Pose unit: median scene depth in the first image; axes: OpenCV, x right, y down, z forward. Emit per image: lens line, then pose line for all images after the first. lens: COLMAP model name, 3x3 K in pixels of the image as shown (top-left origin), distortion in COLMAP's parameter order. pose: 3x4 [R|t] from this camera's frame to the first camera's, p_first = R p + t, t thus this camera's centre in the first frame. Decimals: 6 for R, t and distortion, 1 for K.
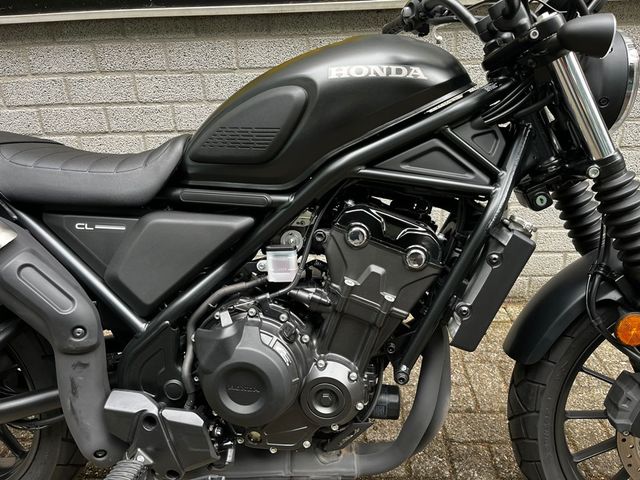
lens RADIAL K [[491.1, 0, 322.8], [0, 491.1, 238.8], [0, 0, 1]] dist [0.058187, -0.086082]
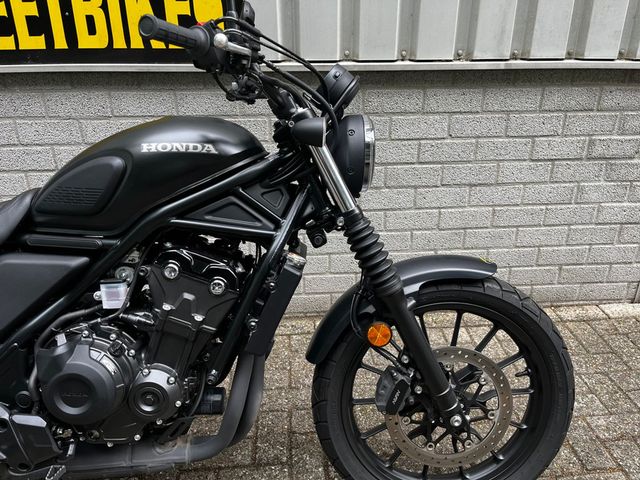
lens RADIAL K [[488.3, 0, 325.4], [0, 488.3, 243.2], [0, 0, 1]] dist [0.056055, -0.084168]
pose [[0.991643, -0.015954, 0.128024, 0.291275], [0.018384, 0.999672, -0.017818, -0.045348], [-0.127698, 0.020023, 0.991611, -0.311397]]
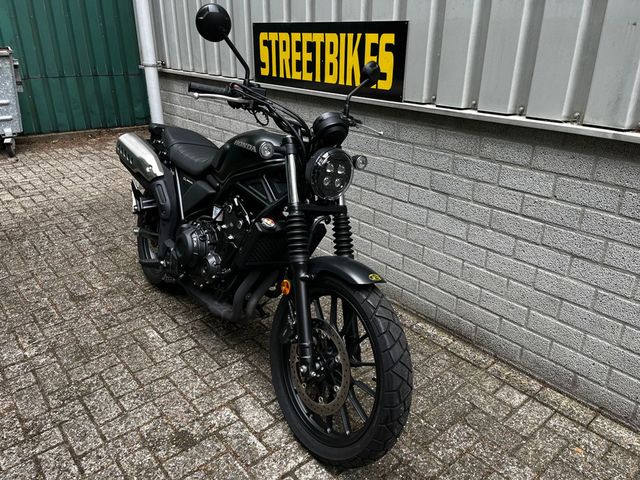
lens RADIAL K [[487.9, 0, 321.0], [0, 487.9, 246.3], [0, 0, 1]] dist [0.054673, -0.073838]
pose [[0.668584, 0.333380, -0.664721, 1.927924], [-0.342185, 0.931544, 0.123027, -0.267381], [0.660231, 0.145204, 0.736893, -0.424871]]
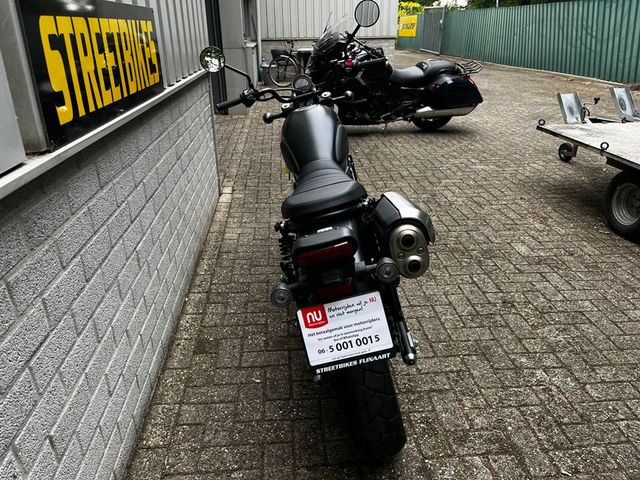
lens RADIAL K [[487.9, 0, 321.0], [0, 487.9, 246.3], [0, 0, 1]] dist [0.054673, -0.073838]
pose [[-0.124102, -0.368489, 0.921311, -2.542151], [0.431784, 0.815919, 0.384498, -0.770907], [-0.893399, 0.445525, 0.057850, 1.128375]]
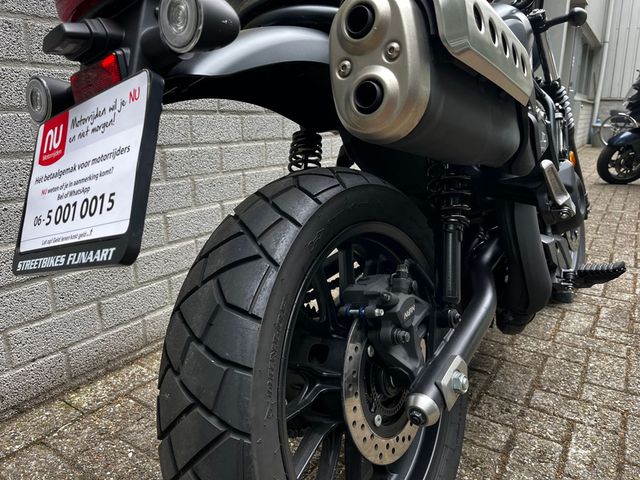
lens RADIAL K [[491.1, 0, 327.4], [0, 491.1, 235.5], [0, 0, 1]] dist [0.059769, -0.092581]
pose [[0.496563, -0.169546, 0.851281, -1.692392], [0.336277, 0.941724, -0.008596, 0.149554], [-0.800214, 0.290535, 0.524640, 0.769369]]
